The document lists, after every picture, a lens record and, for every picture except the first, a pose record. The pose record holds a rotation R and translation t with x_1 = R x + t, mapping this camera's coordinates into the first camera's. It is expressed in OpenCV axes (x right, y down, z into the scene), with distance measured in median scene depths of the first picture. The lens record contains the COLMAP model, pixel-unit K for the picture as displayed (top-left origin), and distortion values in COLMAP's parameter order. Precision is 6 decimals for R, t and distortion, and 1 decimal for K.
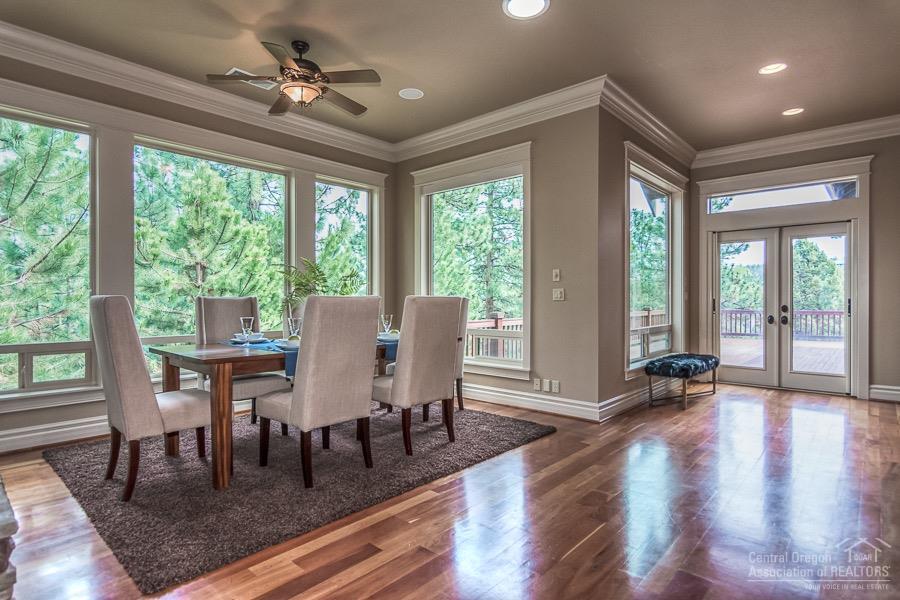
lens RADIAL K [[474.5, 0, 448.6], [0, 474.5, 301.8], [0, 0, 1]] dist [0.002267, -0.000048]
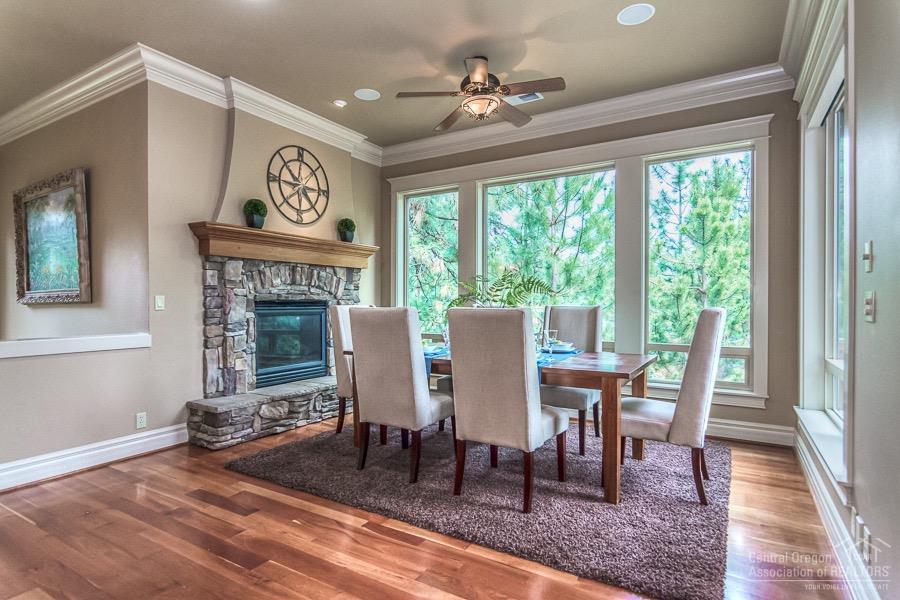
lens RADIAL K [[474.5, 0, 448.6], [0, 474.5, 301.8], [0, 0, 1]] dist [0.002267, -0.000048]
pose [[0.190649, -0.003999, -0.981650, 0.613324], [-0.013605, 0.999885, -0.006715, -0.010726], [0.981564, 0.014635, 0.190572, 0.678992]]
